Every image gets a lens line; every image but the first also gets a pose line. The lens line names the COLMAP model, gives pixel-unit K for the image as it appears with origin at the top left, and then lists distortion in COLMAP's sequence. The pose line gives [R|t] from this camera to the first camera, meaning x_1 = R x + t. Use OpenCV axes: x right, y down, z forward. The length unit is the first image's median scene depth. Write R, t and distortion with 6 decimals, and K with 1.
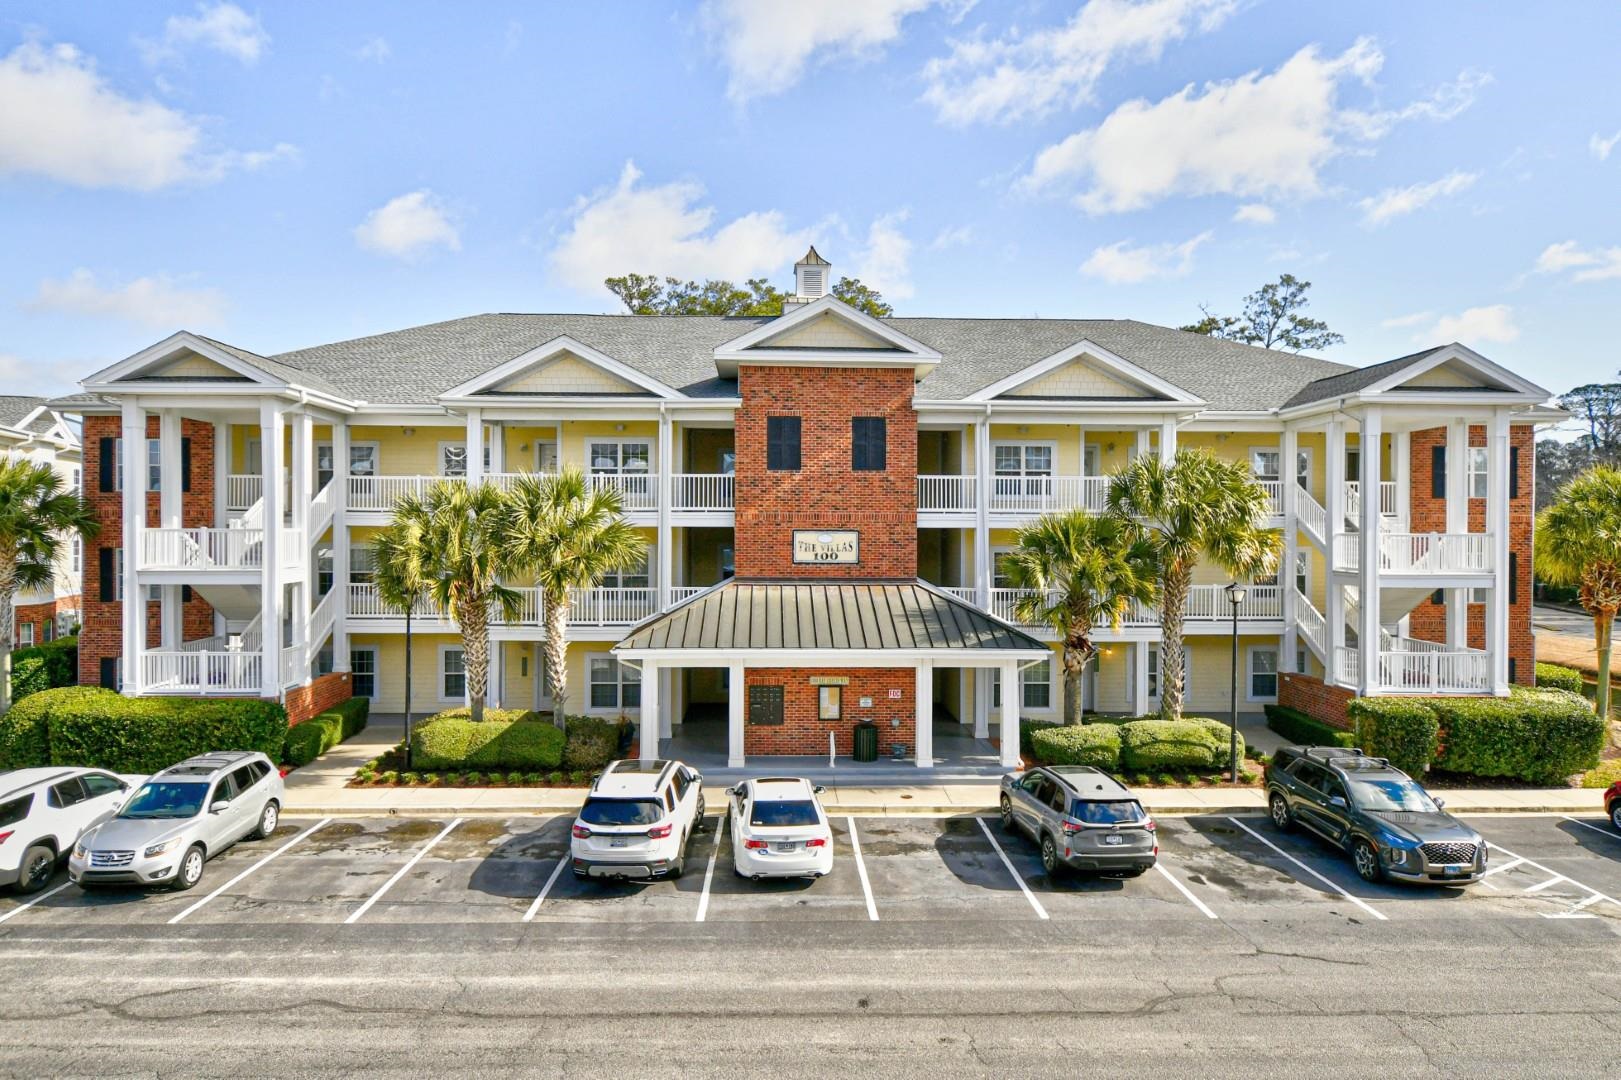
lens RADIAL K [[853.9, 0, 810.5], [0, 853.9, 540.0], [0, 0, 1]] dist [-0.003440, -0.002626]
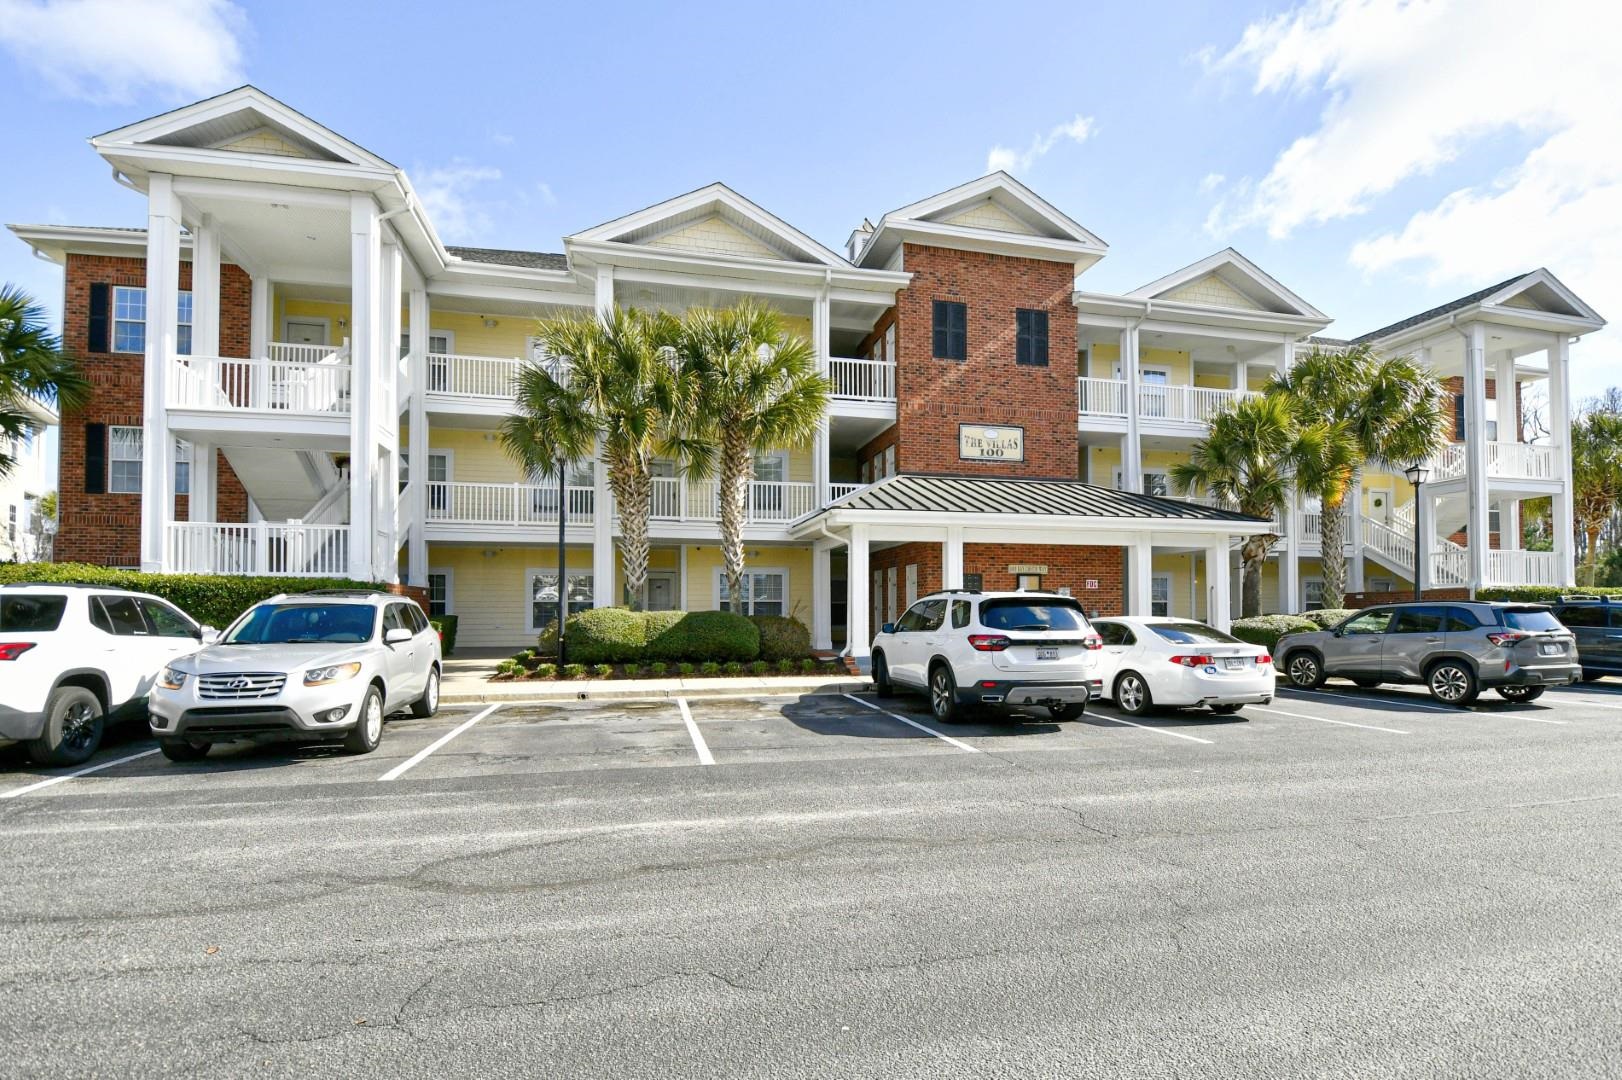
lens RADIAL K [[718.6, 0, 859.7], [0, 718.6, 573.9], [0, 0, 1]] dist [0.000985, -0.010570]
pose [[0.982533, -0.003210, 0.186059, -0.276259], [0.007000, 0.999781, -0.019719, 0.169174], [-0.185955, 0.020677, 0.982341, 0.251443]]
